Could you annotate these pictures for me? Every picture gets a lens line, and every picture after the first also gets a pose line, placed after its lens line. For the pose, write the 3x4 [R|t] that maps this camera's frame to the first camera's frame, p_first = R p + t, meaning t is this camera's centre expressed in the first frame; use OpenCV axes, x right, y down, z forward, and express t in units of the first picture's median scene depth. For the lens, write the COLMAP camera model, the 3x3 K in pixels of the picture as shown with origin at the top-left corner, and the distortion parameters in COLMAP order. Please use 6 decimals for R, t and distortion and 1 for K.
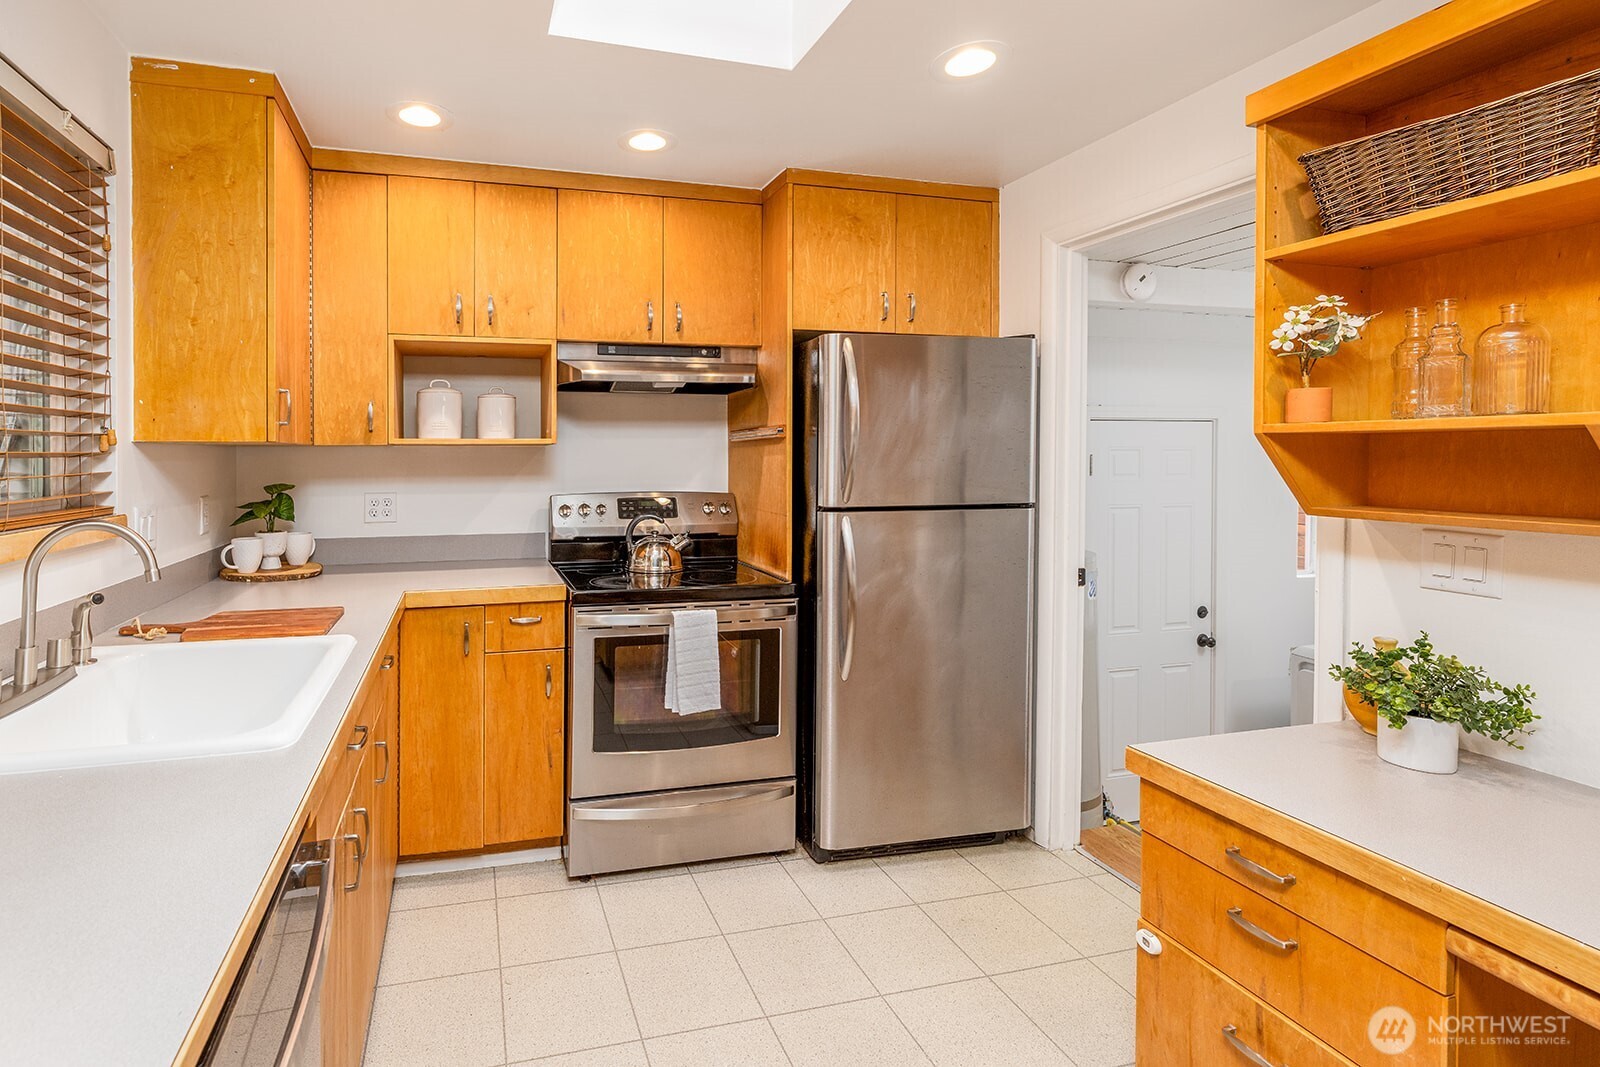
lens RADIAL K [[722.8, 0, 648.8], [0, 722.8, 452.9], [0, 0, 1]] dist [-0.003970, 0.000565]
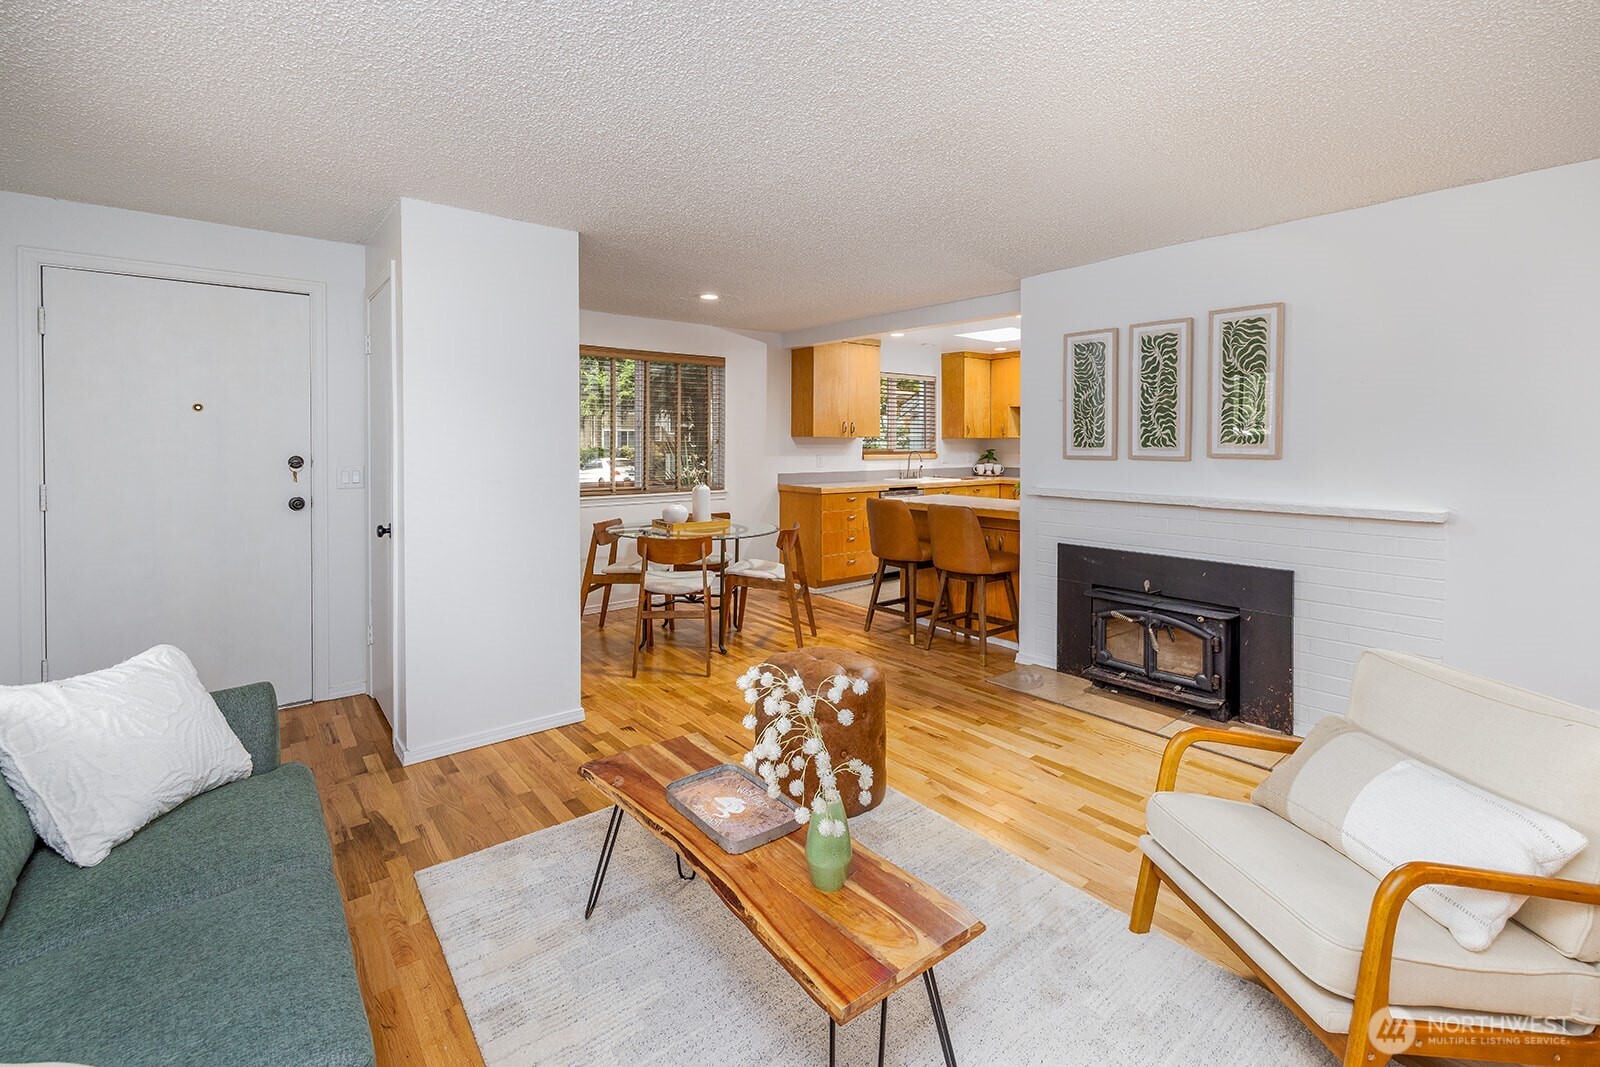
lens RADIAL K [[695.9, 0, 797.8], [0, 695.9, 442.6], [0, 0, 1]] dist [0.005250, -0.000183]
pose [[0.417353, 0.006367, -0.908722, 2.189422], [0.000982, 0.999972, 0.007457, -0.015301], [0.908744, -0.004005, 0.417335, -1.259601]]
